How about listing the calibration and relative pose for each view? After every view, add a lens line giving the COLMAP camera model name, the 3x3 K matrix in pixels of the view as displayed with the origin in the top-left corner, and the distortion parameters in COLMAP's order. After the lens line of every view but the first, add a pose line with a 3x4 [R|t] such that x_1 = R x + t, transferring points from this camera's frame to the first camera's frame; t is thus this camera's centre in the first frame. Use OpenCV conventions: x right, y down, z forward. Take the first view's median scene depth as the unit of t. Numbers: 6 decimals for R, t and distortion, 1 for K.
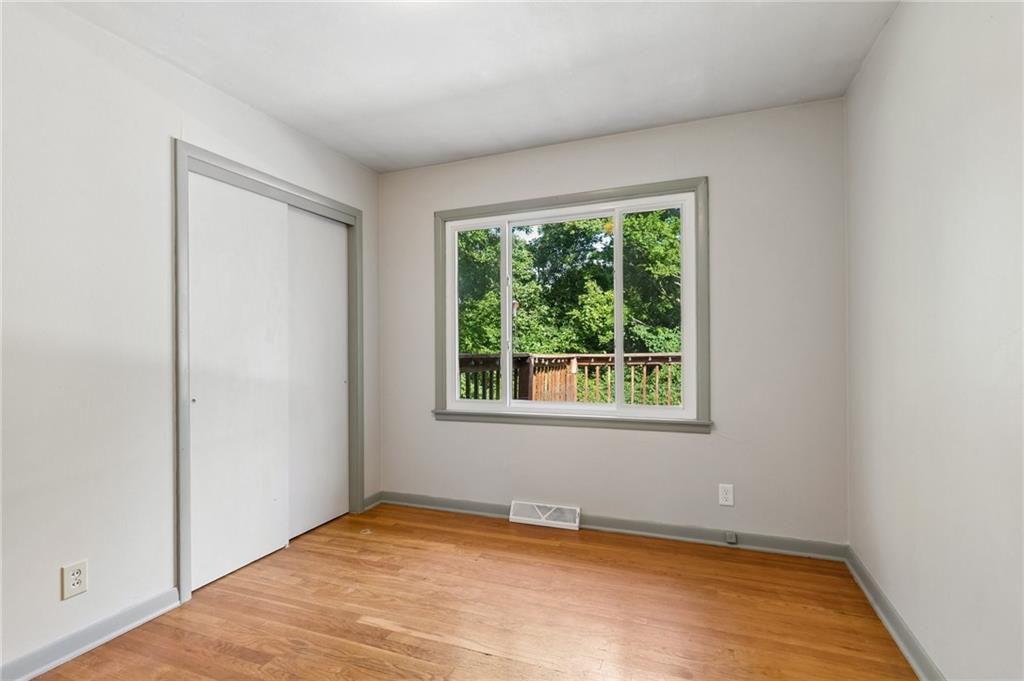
lens RADIAL K [[483.2, 0, 516.1], [0, 483.2, 341.9], [0, 0, 1]] dist [-0.000027, 0.000130]
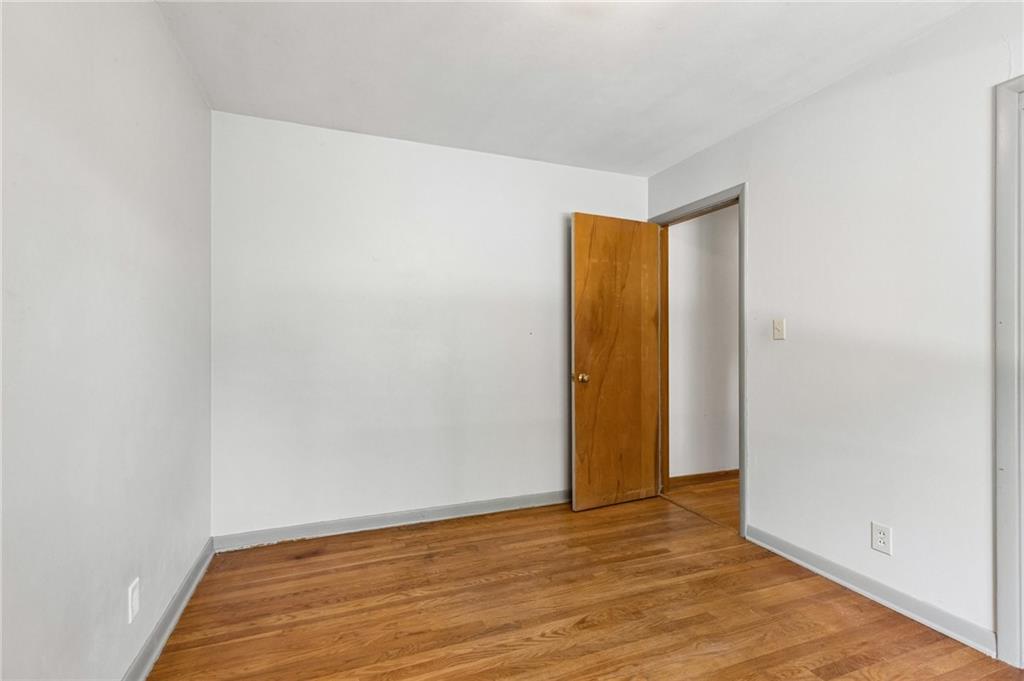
lens RADIAL K [[465.0, 0, 509.6], [0, 465.0, 338.7], [0, 0, 1]] dist [0.003012, 0.000244]
pose [[-0.736225, 0.002199, -0.676734, 0.498050], [0.005452, 0.999982, -0.002682, -0.001361], [0.676715, -0.005664, -0.736223, 1.146206]]
